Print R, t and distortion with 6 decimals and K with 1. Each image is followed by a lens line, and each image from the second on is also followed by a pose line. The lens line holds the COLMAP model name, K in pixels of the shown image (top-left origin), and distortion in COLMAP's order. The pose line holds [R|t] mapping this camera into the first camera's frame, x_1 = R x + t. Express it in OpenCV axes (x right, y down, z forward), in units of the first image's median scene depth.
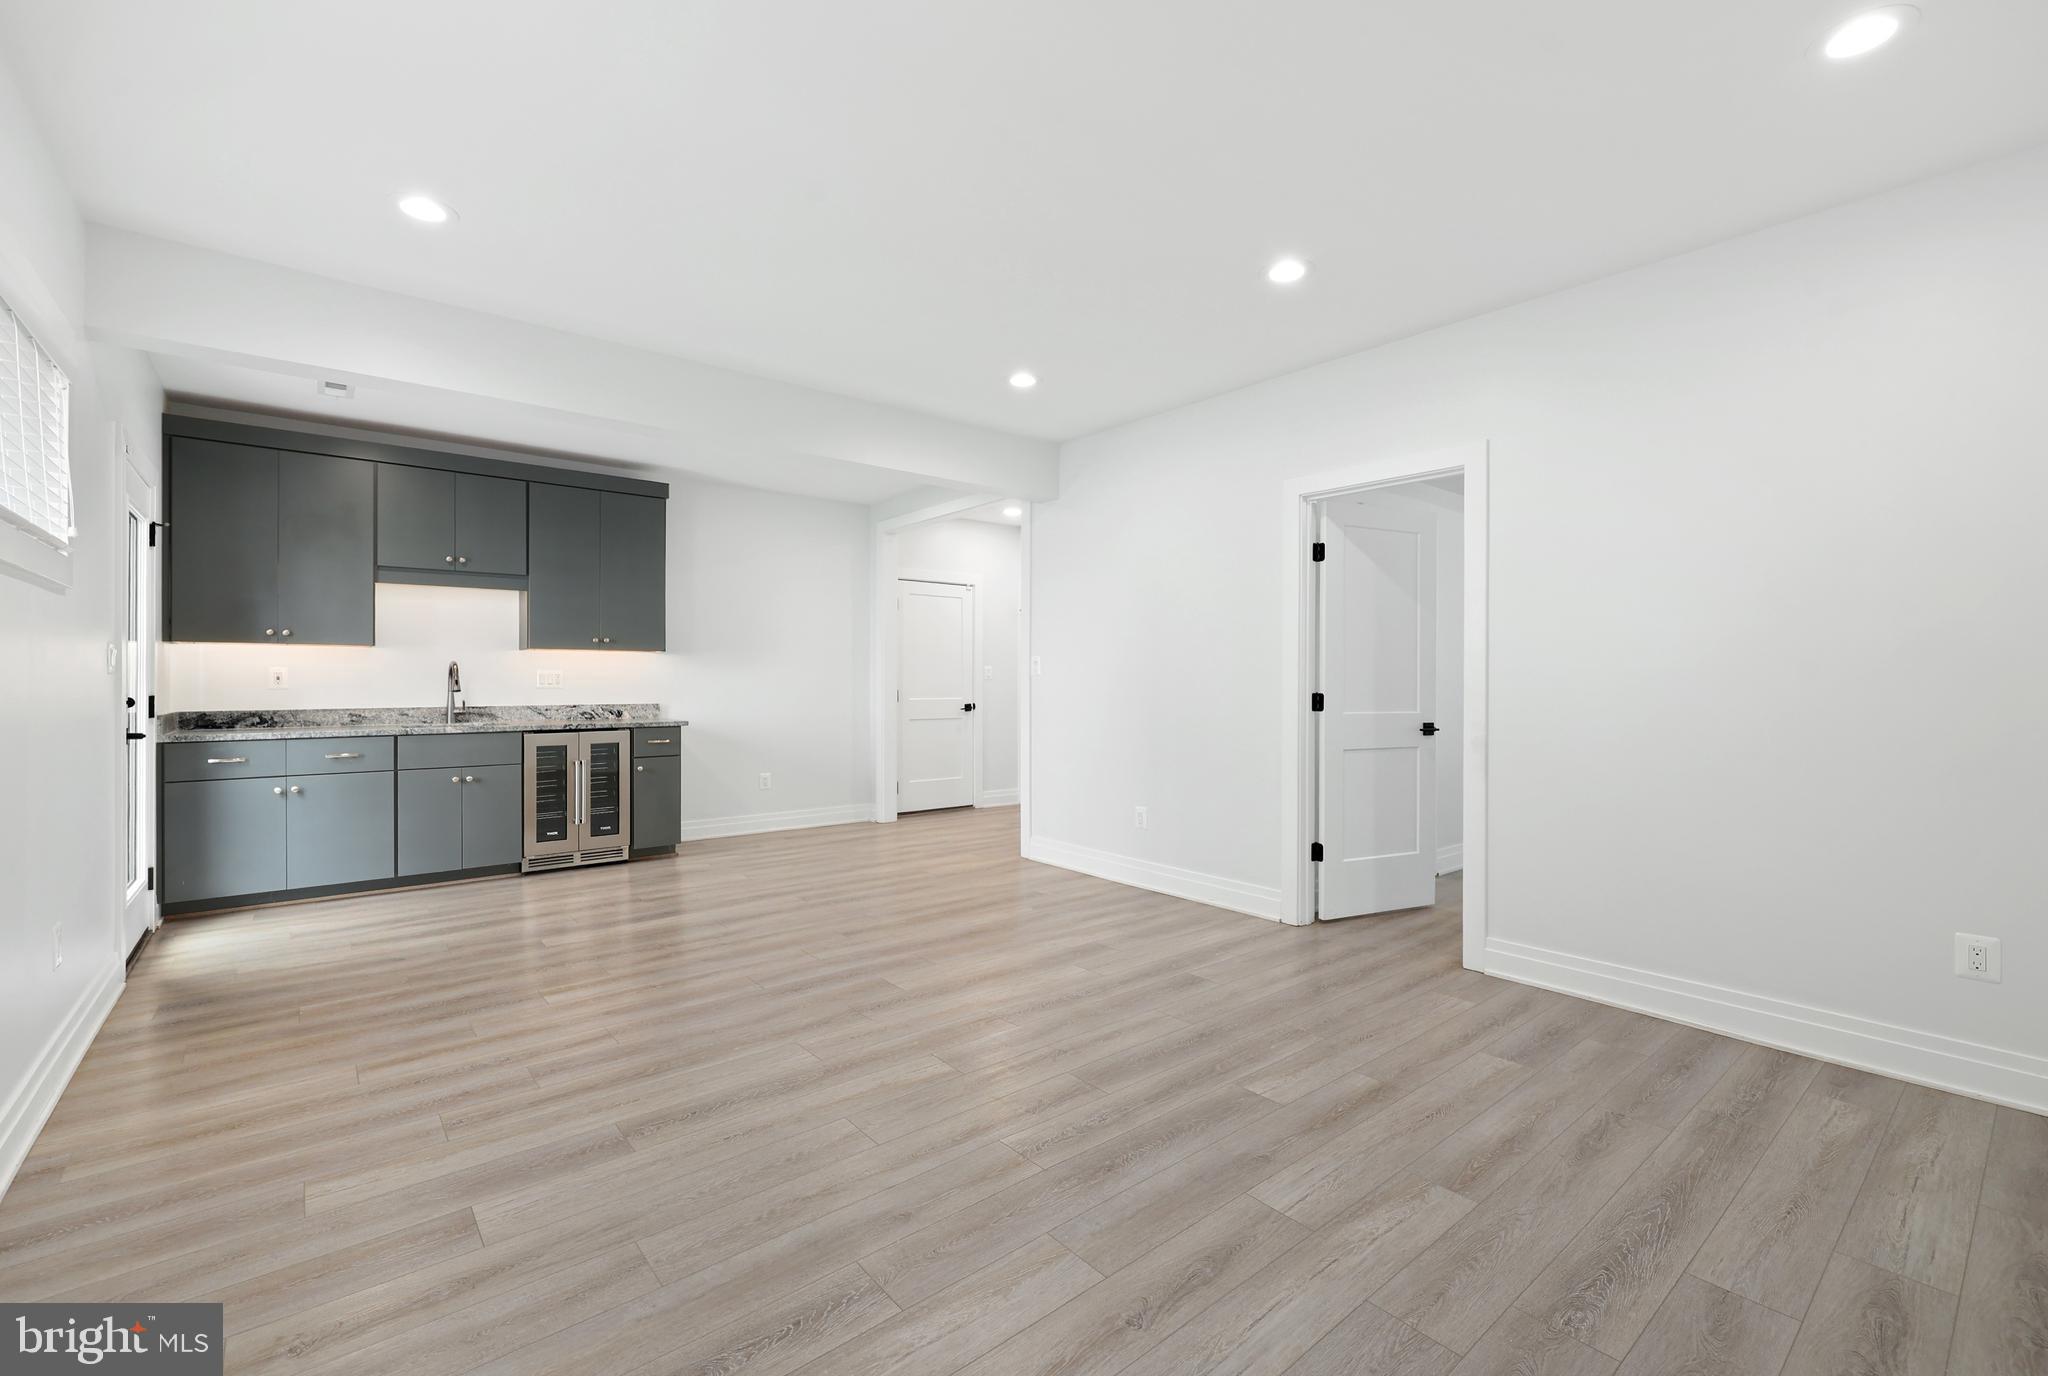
lens RADIAL K [[886.2, 0, 1021.0], [0, 886.2, 684.0], [0, 0, 1]] dist [0.003114, 0.000179]
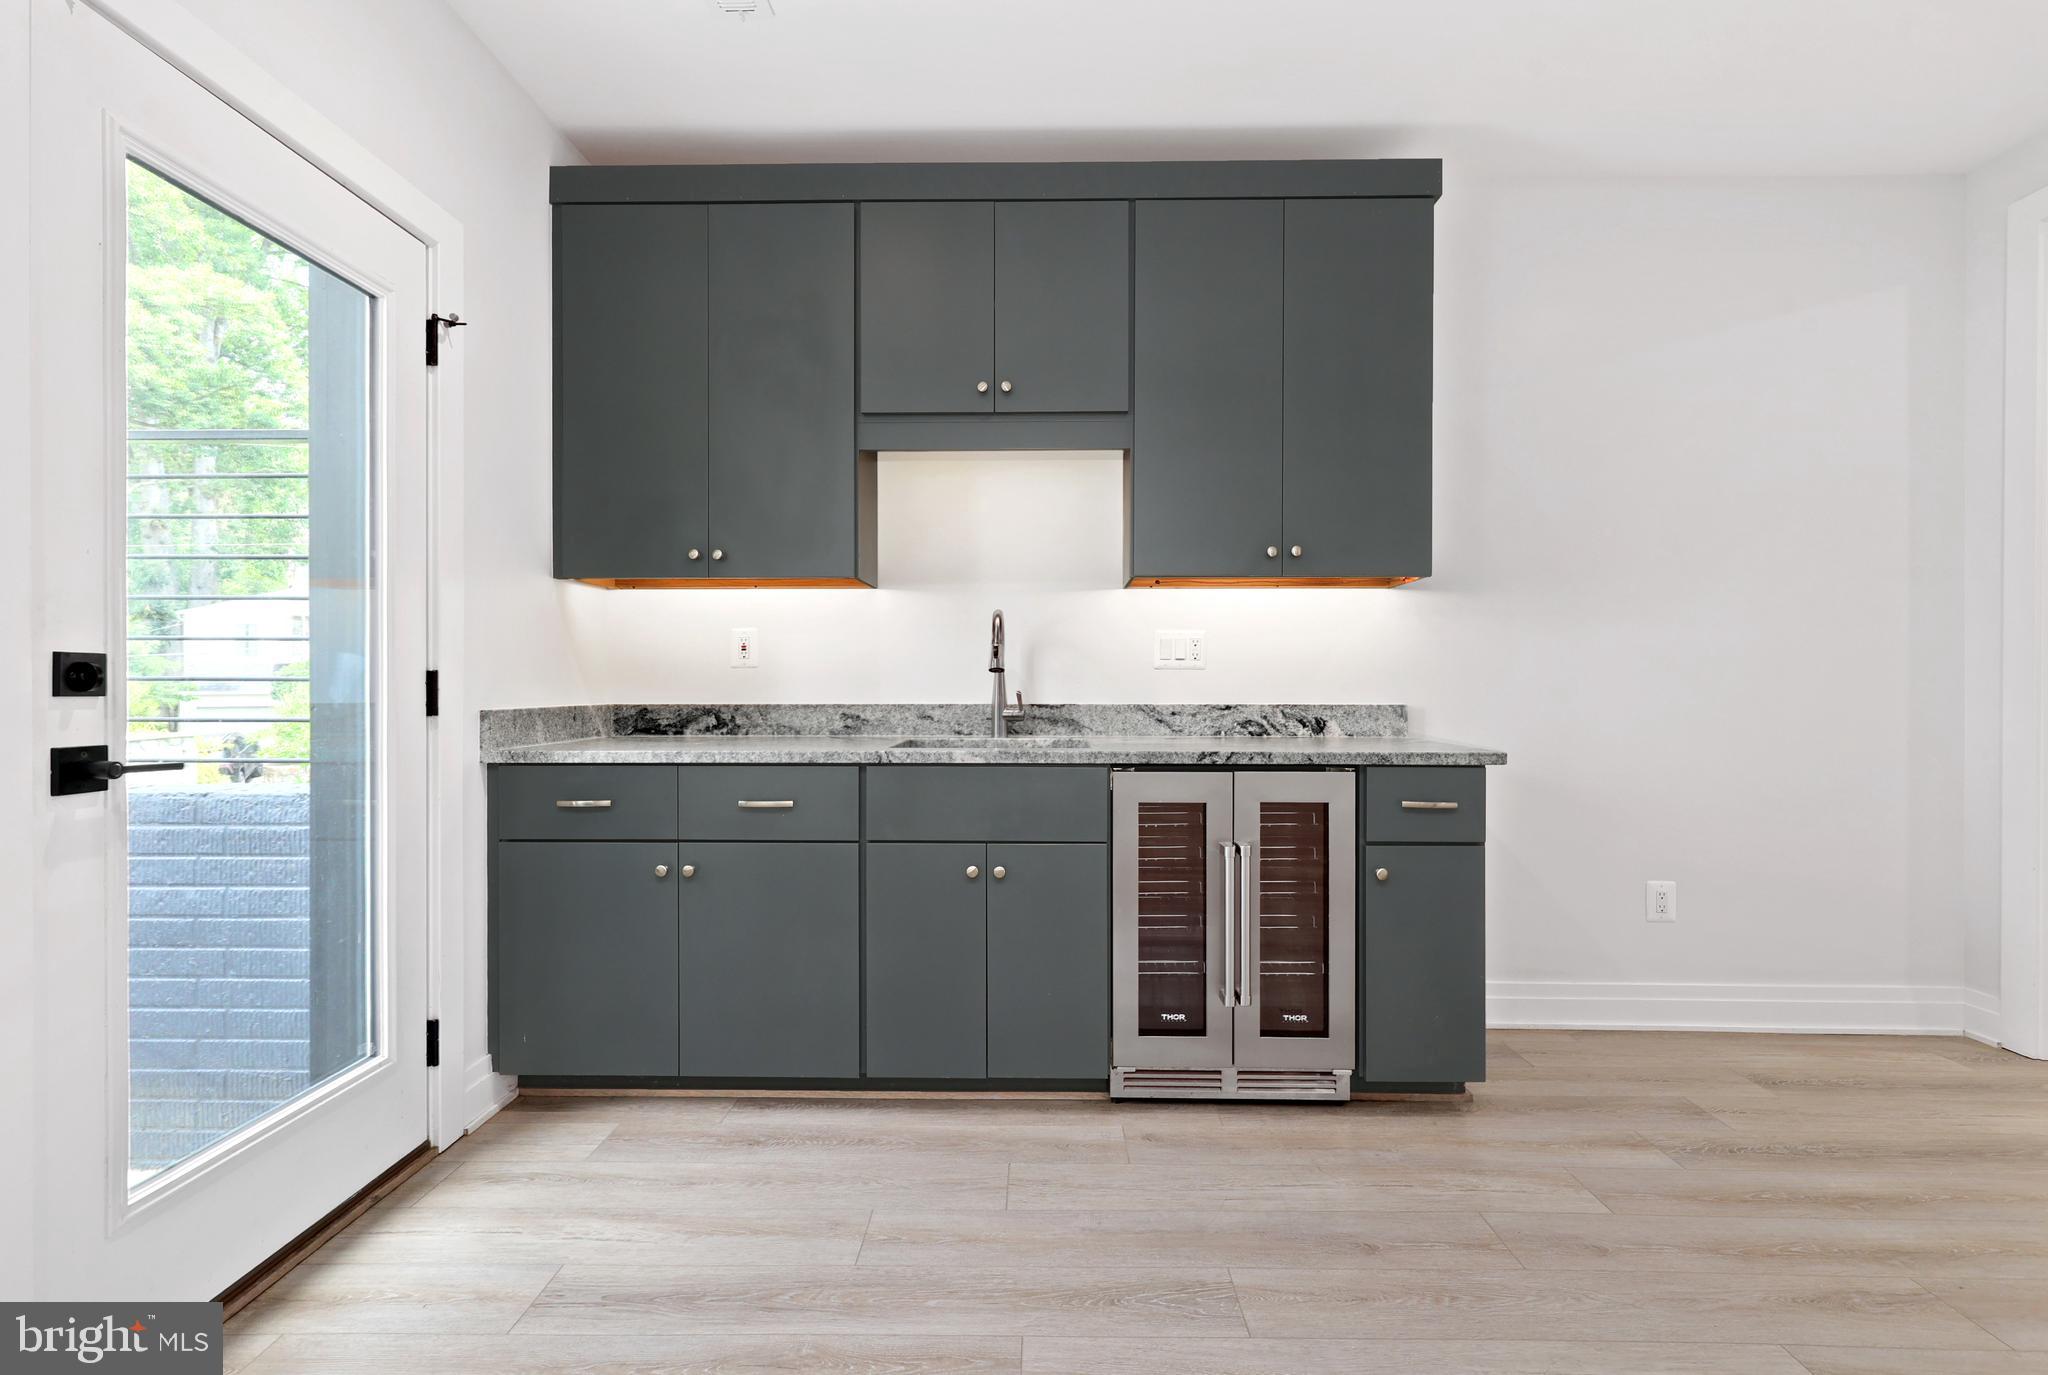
lens RADIAL K [[886.2, 0, 1021.0], [0, 886.2, 683.5], [0, 0, 1]] dist [0.003114, 0.000179]
pose [[0.758614, 0.002839, -0.651534, -0.317536], [-0.003824, 0.999993, -0.000095, 0.014671], [0.651529, 0.002563, 0.758619, 0.647385]]
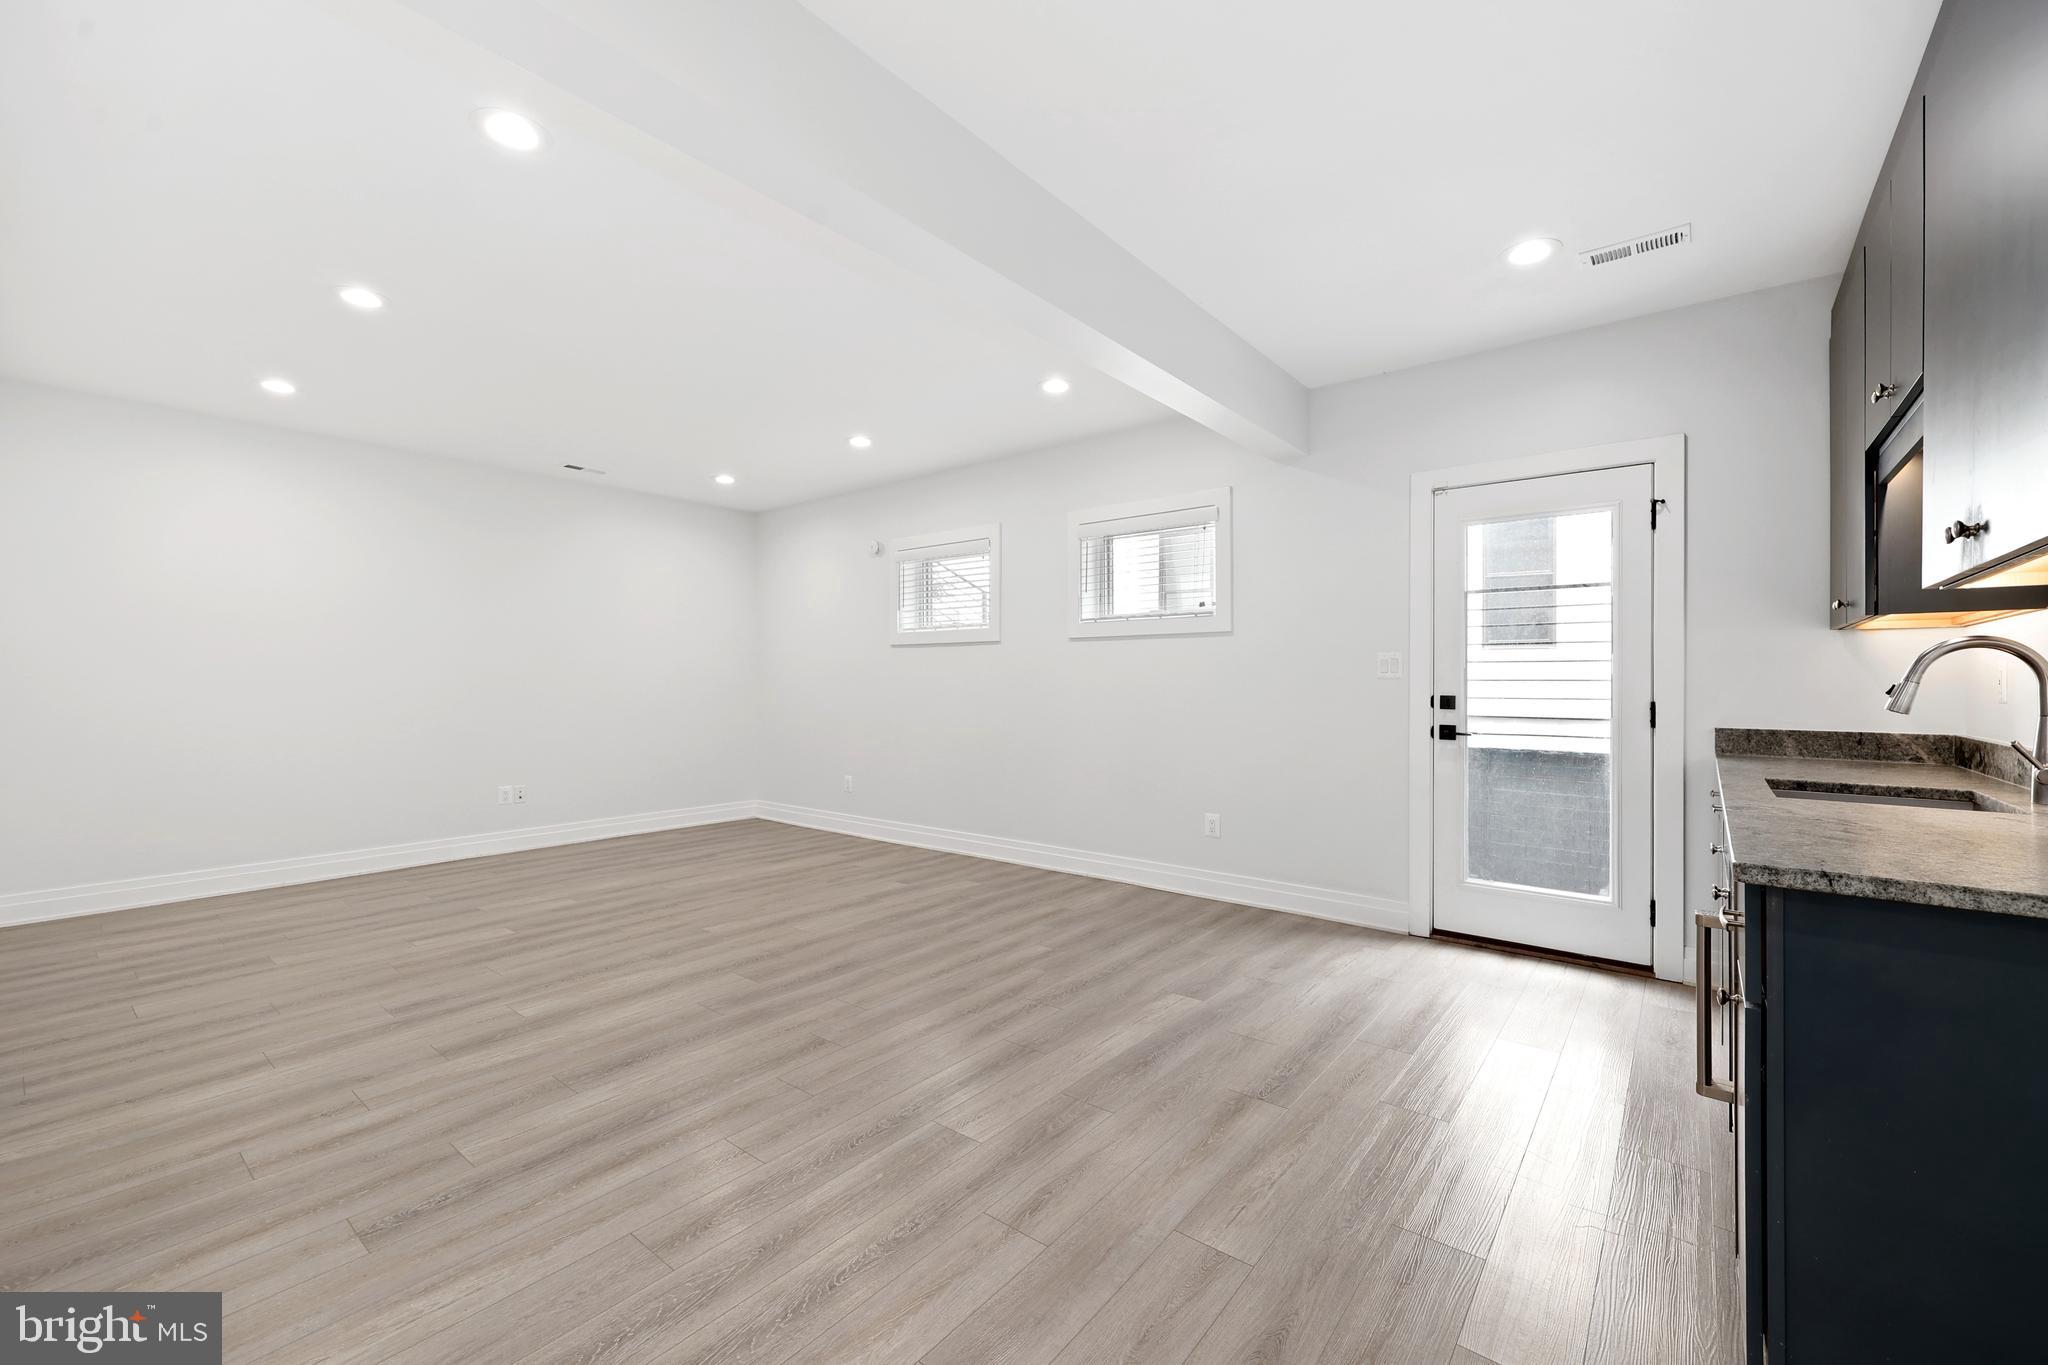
lens RADIAL K [[810.5, 0, 1024.0], [0, 810.5, 682.5], [0, 0, 1]] dist [-0.001363, -0.000011]
pose [[-0.977470, 0.000337, -0.211075, -0.165984], [-0.001183, 0.999974, 0.007072, -0.008170], [0.211072, 0.007163, -0.977444, 1.260797]]
